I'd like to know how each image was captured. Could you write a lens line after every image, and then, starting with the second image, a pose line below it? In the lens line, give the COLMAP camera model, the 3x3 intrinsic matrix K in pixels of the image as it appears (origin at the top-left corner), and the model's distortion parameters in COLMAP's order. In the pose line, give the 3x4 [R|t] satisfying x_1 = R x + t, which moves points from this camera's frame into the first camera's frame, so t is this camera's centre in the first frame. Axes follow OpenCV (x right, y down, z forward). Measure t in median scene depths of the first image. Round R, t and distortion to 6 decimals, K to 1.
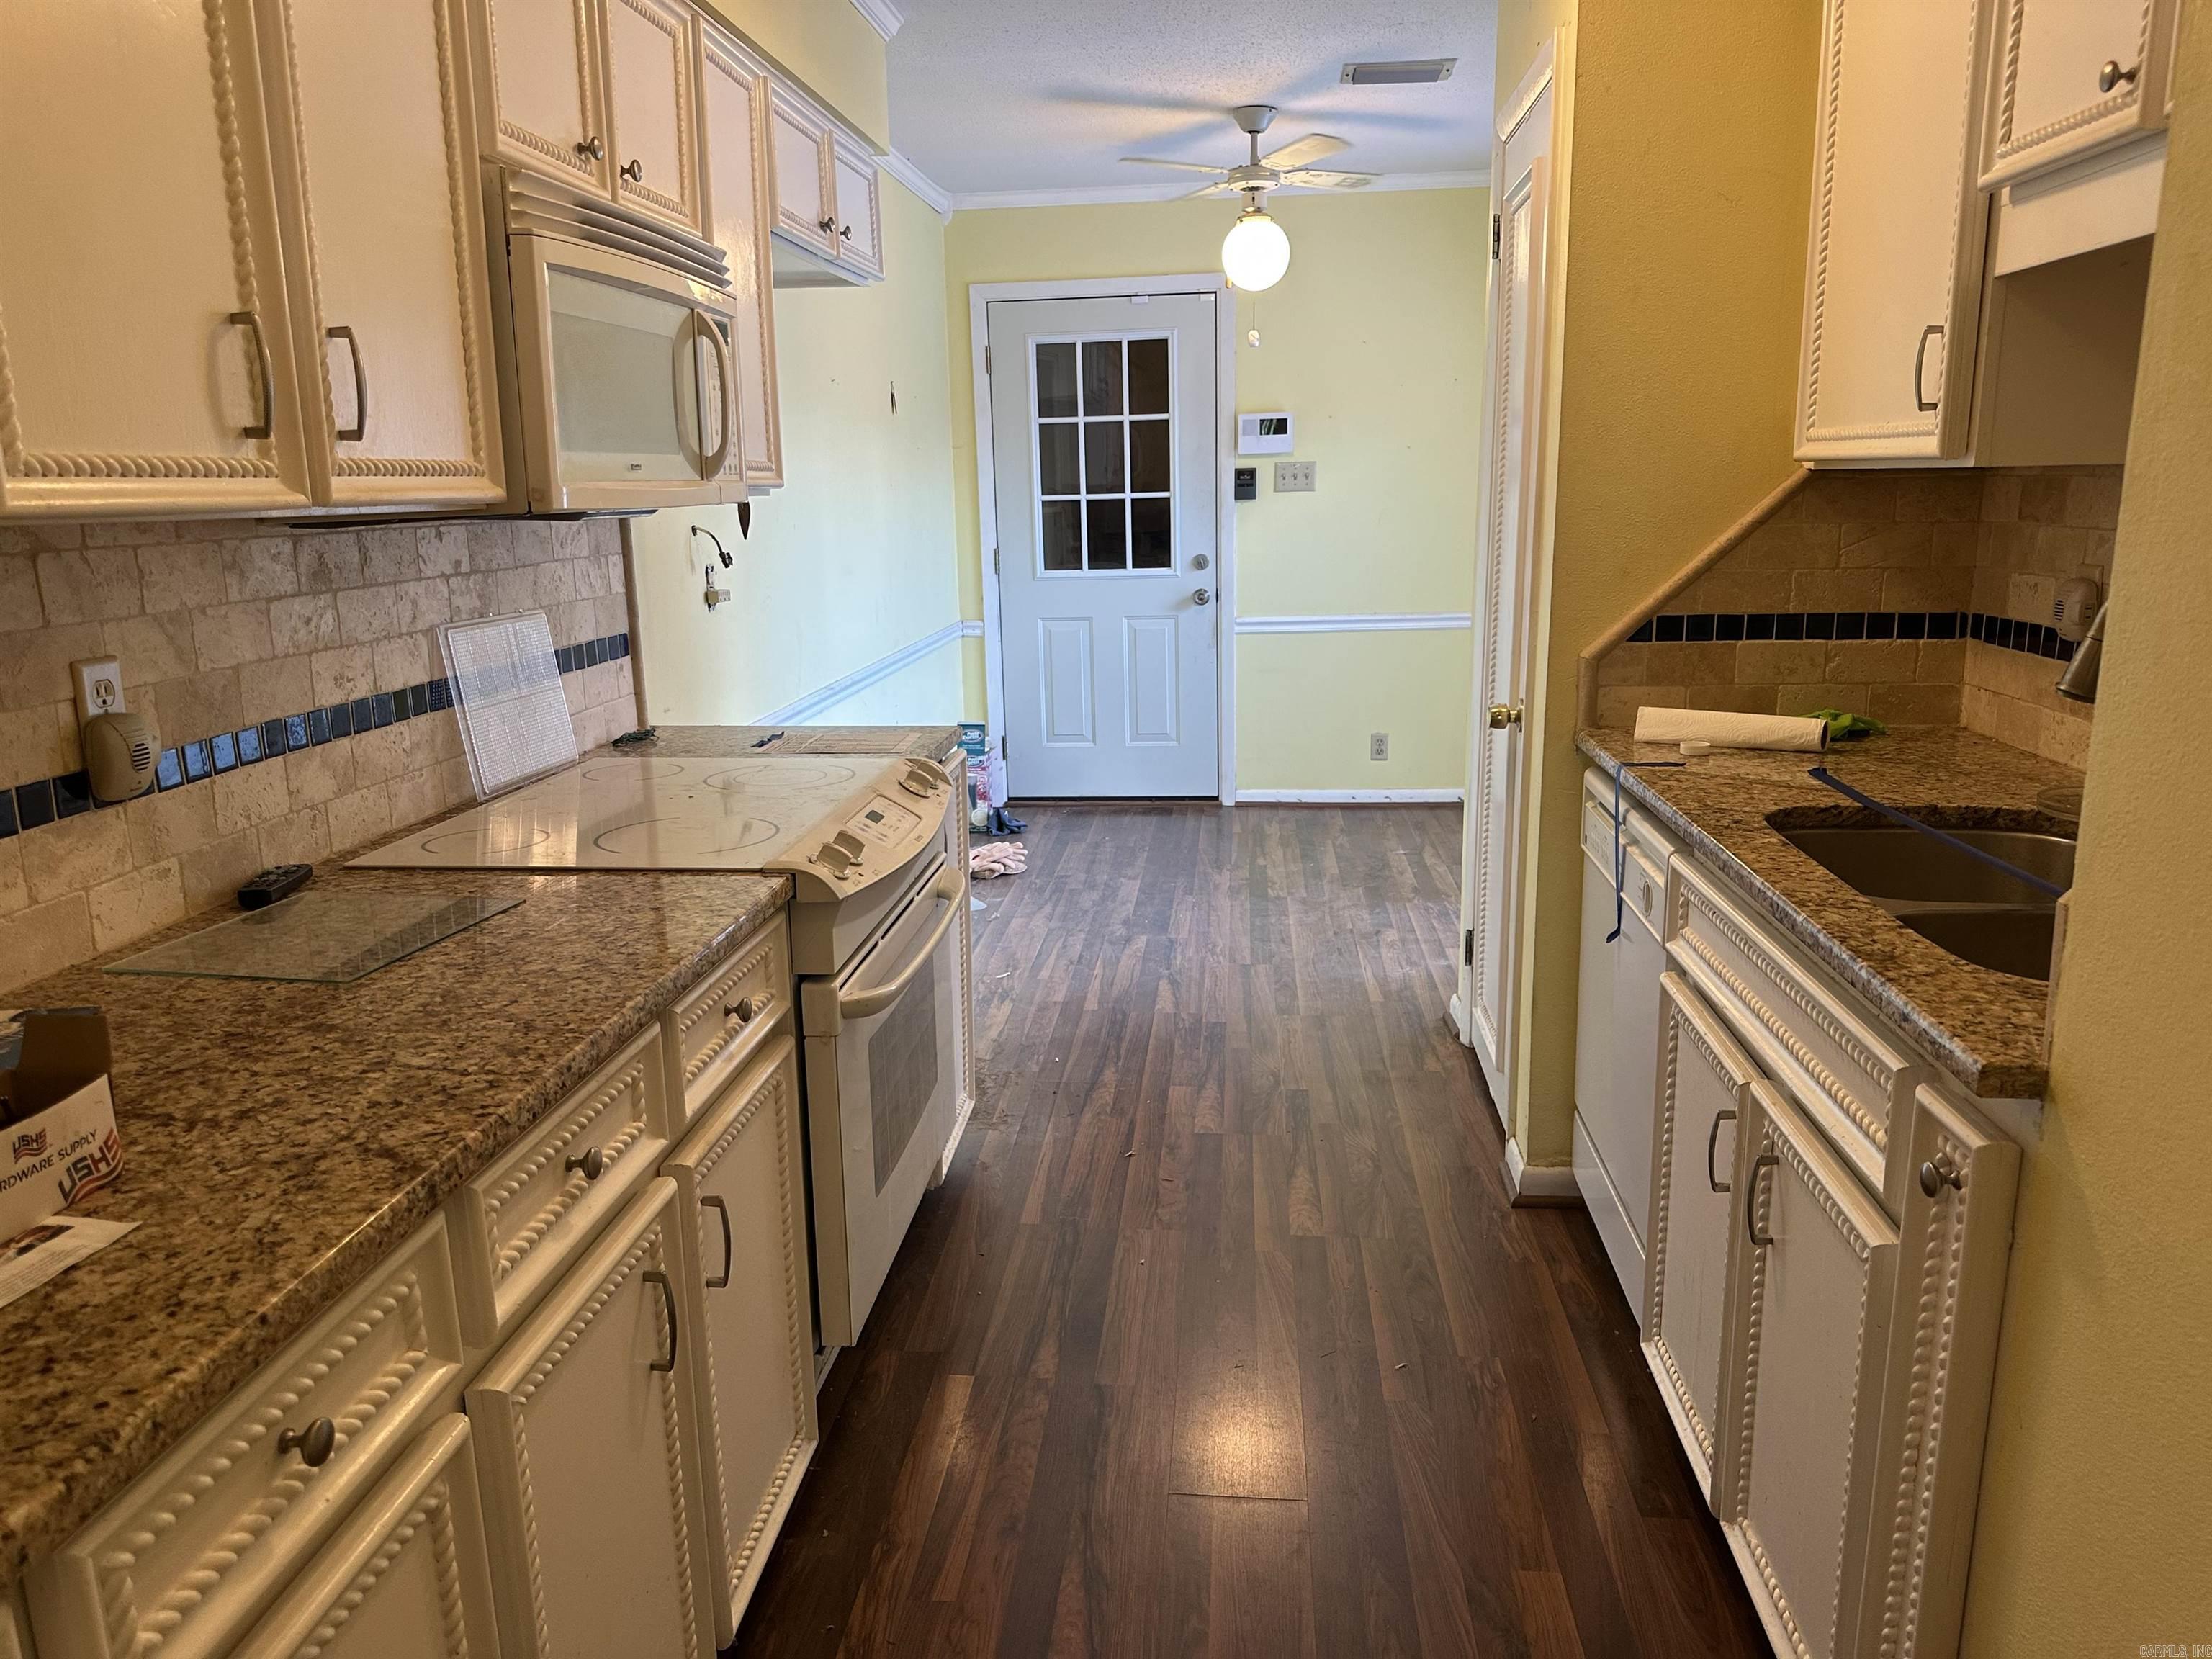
lens RADIAL K [[1550.9, 0, 1106.0], [0, 1550.9, 829.5], [0, 0, 1]] dist [0.130582, -0.000785]
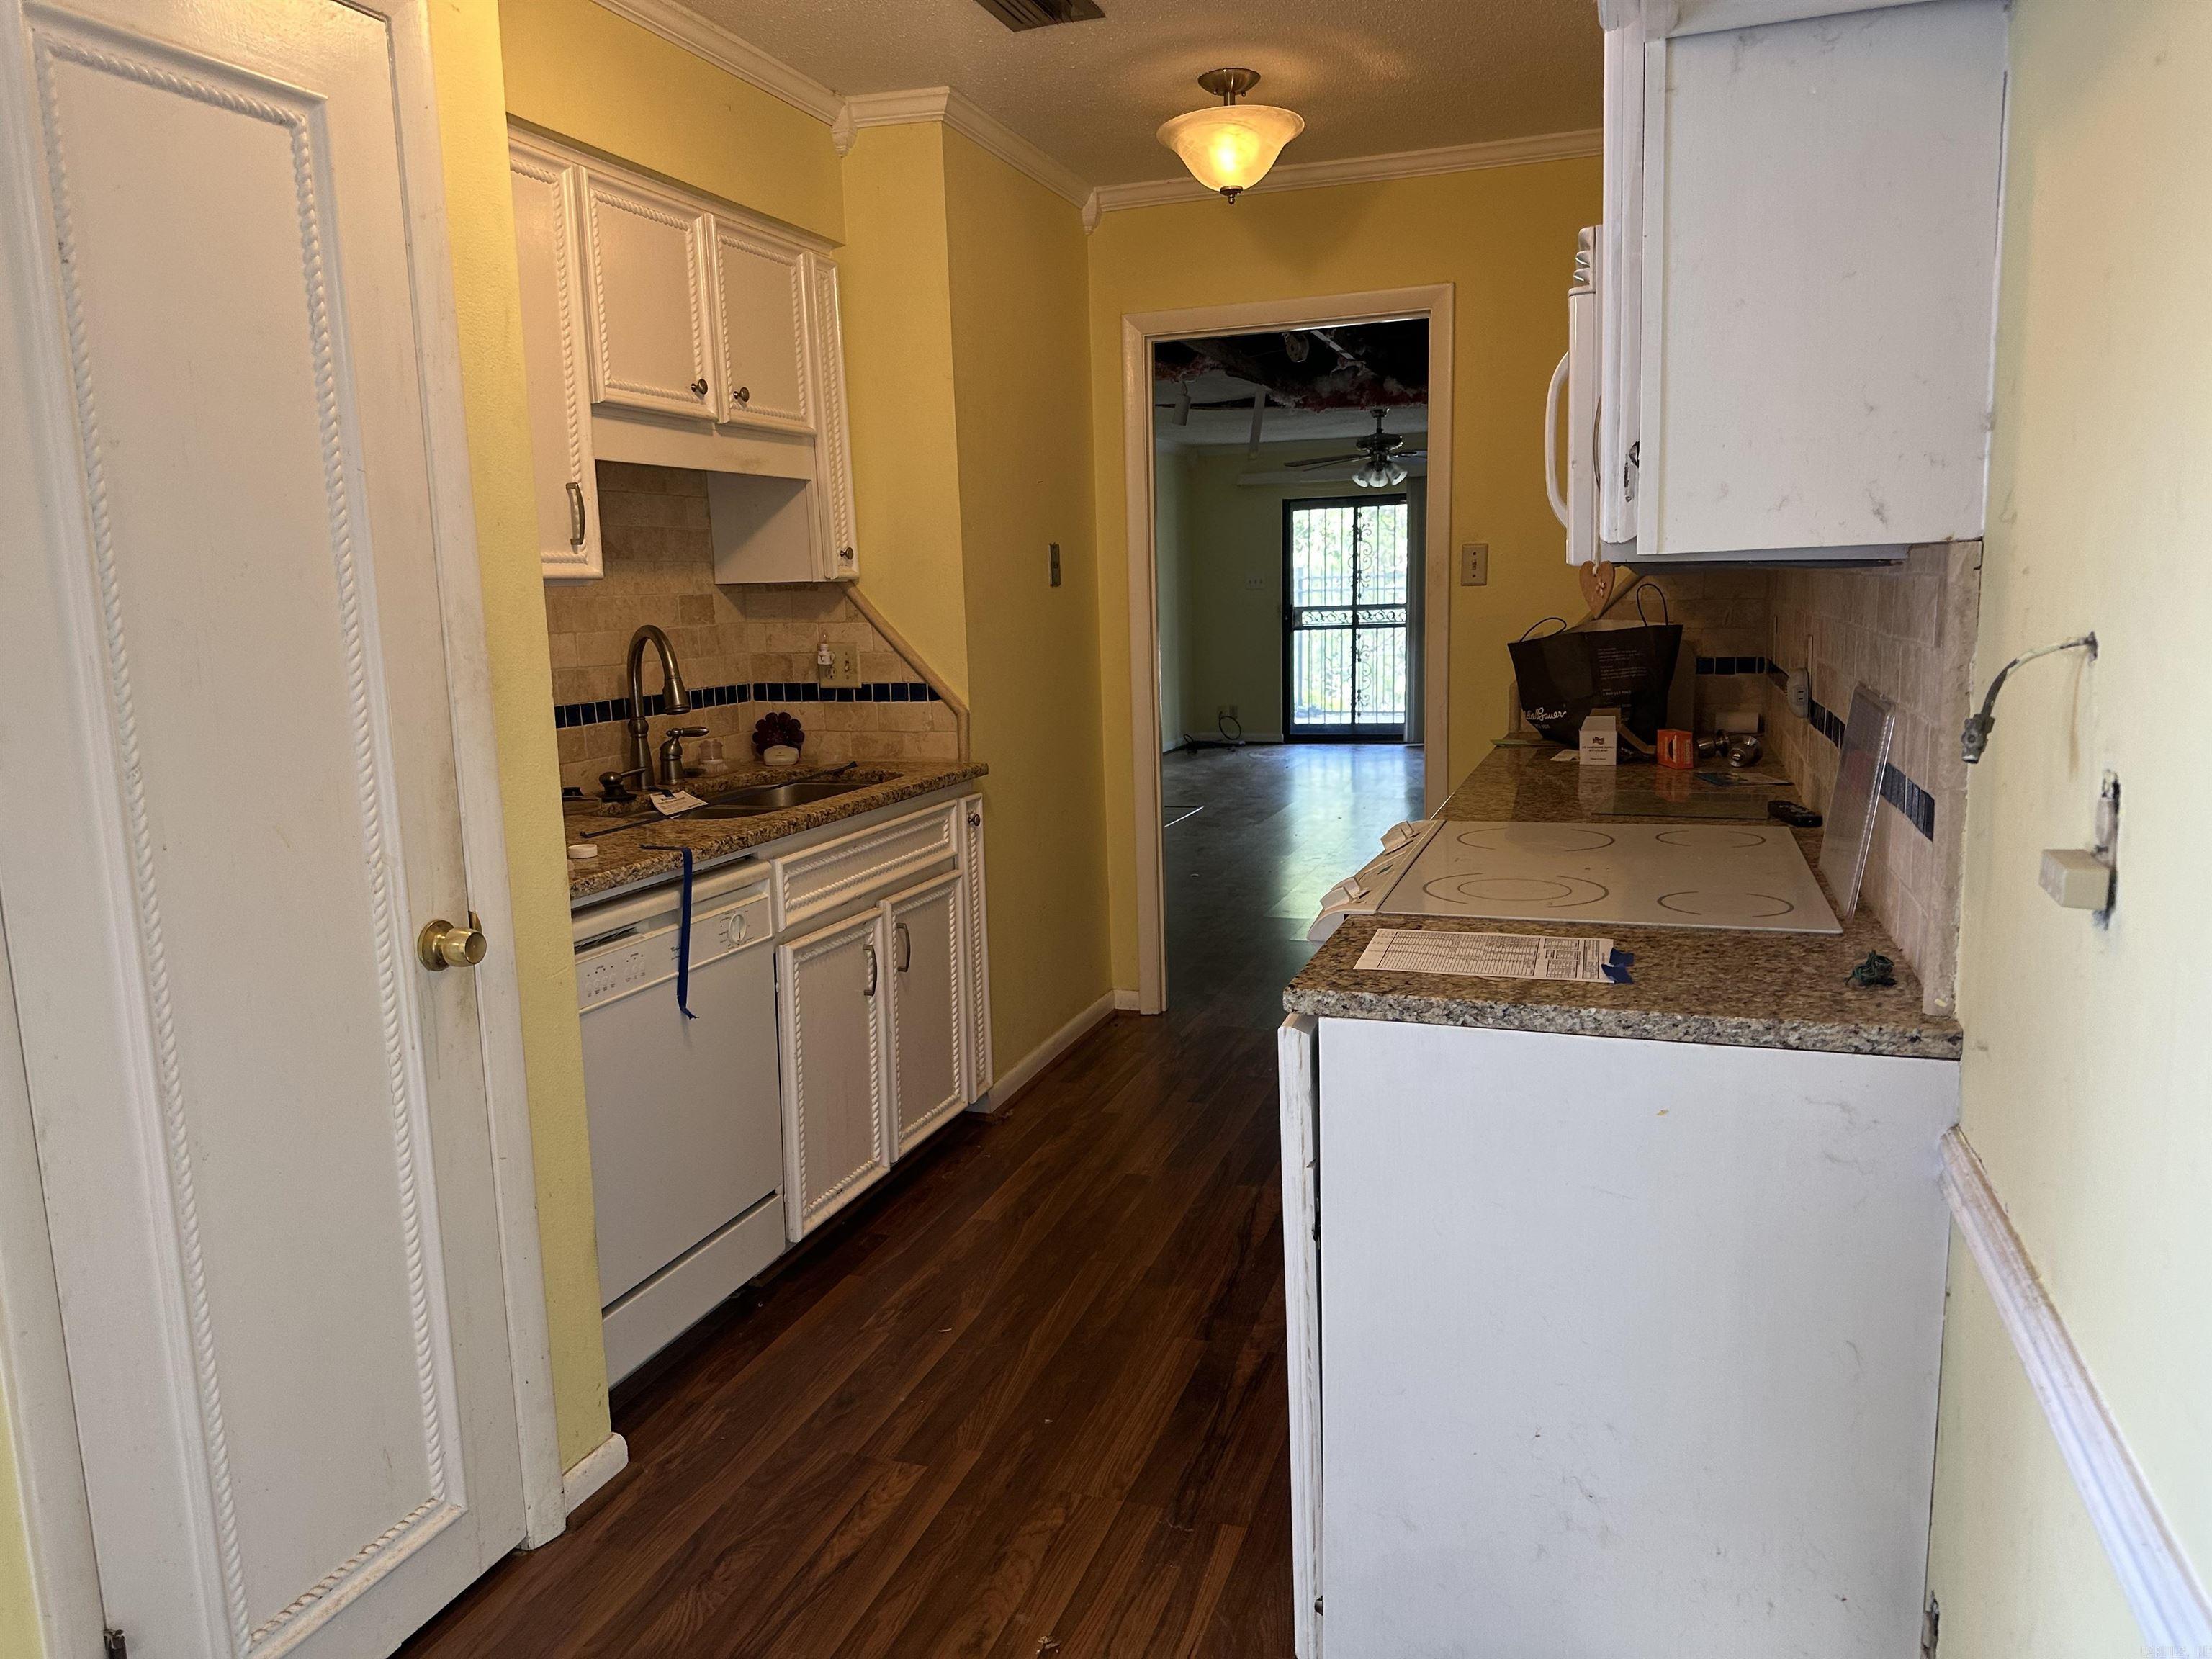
lens RADIAL K [[1561.2, 0, 1106.0], [0, 1561.2, 829.5], [0, 0, 1]] dist [0.037910, 0.000167]
pose [[-0.969388, 0.005914, 0.245464, -0.131042], [0.097421, 0.926916, 0.362404, -0.251997], [-0.225381, 0.375223, -0.899117, 1.163680]]
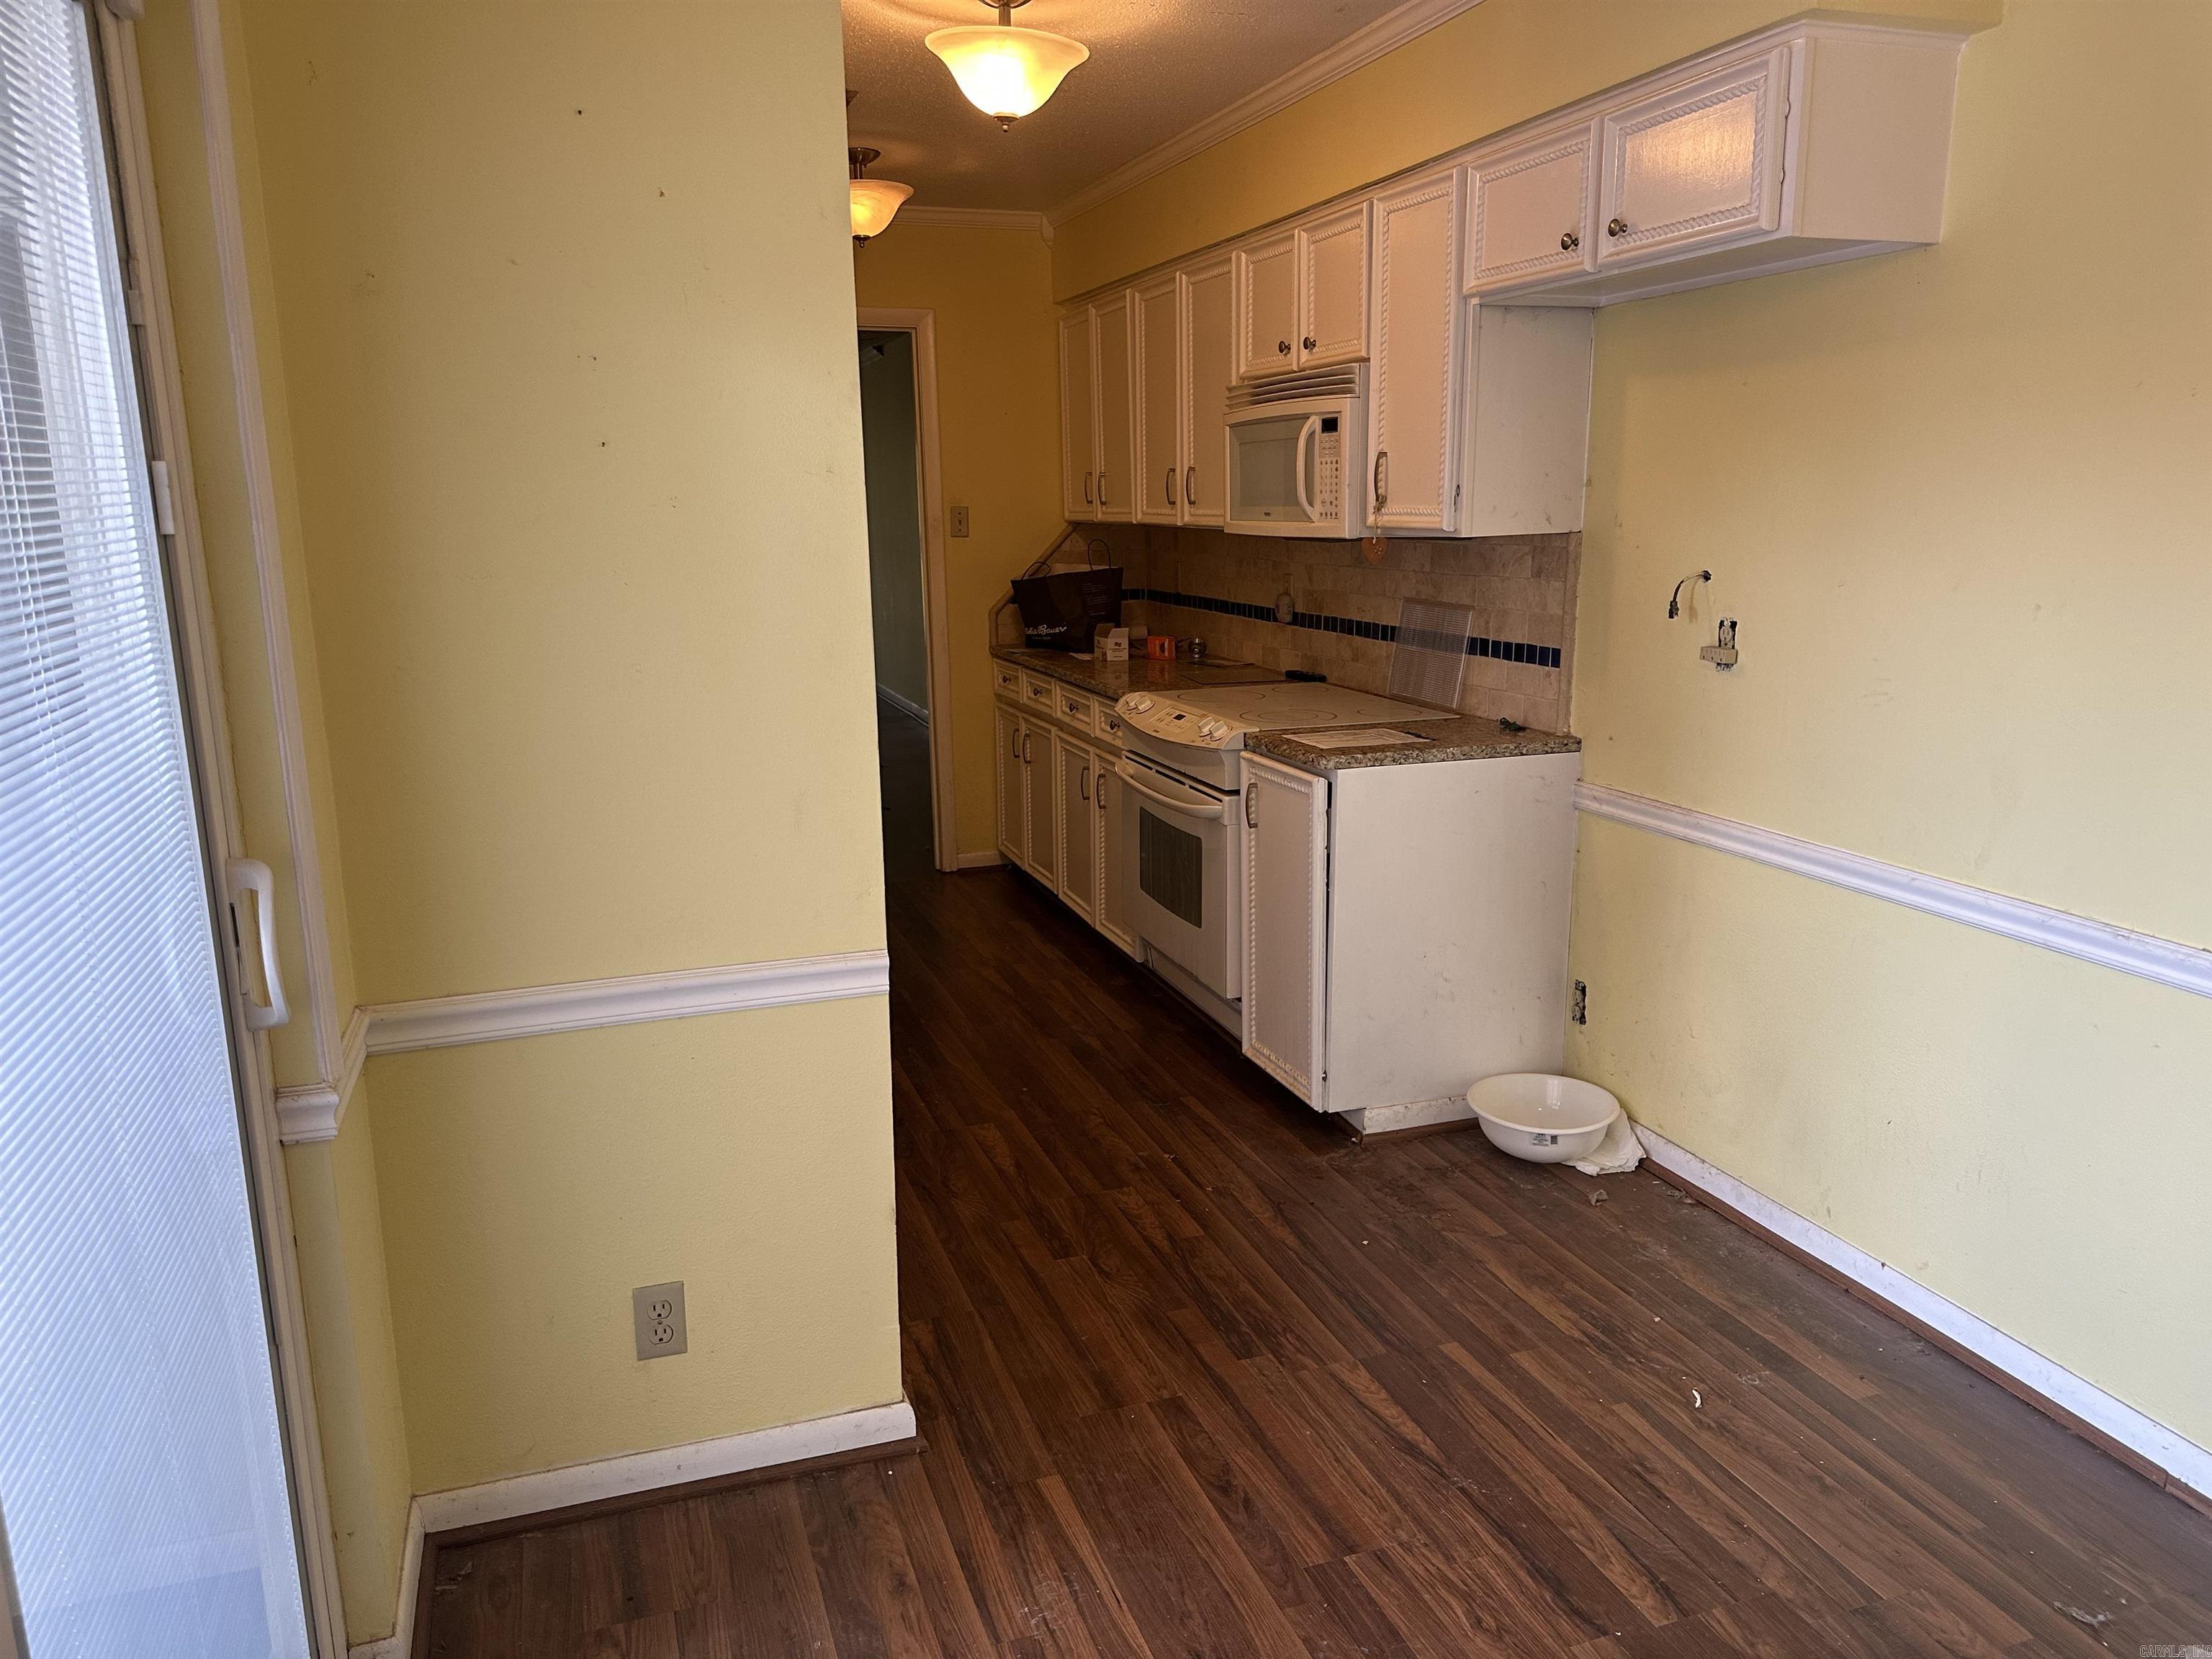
lens RADIAL K [[1550.9, 0, 1106.0], [0, 1550.9, 829.5], [0, 0, 1]] dist [0.130582, -0.000785]
pose [[-0.911197, 0.113312, -0.396082, 0.370550], [-0.065618, 0.909238, 0.411072, -0.355095], [0.406713, 0.400557, -0.821060, 1.444280]]
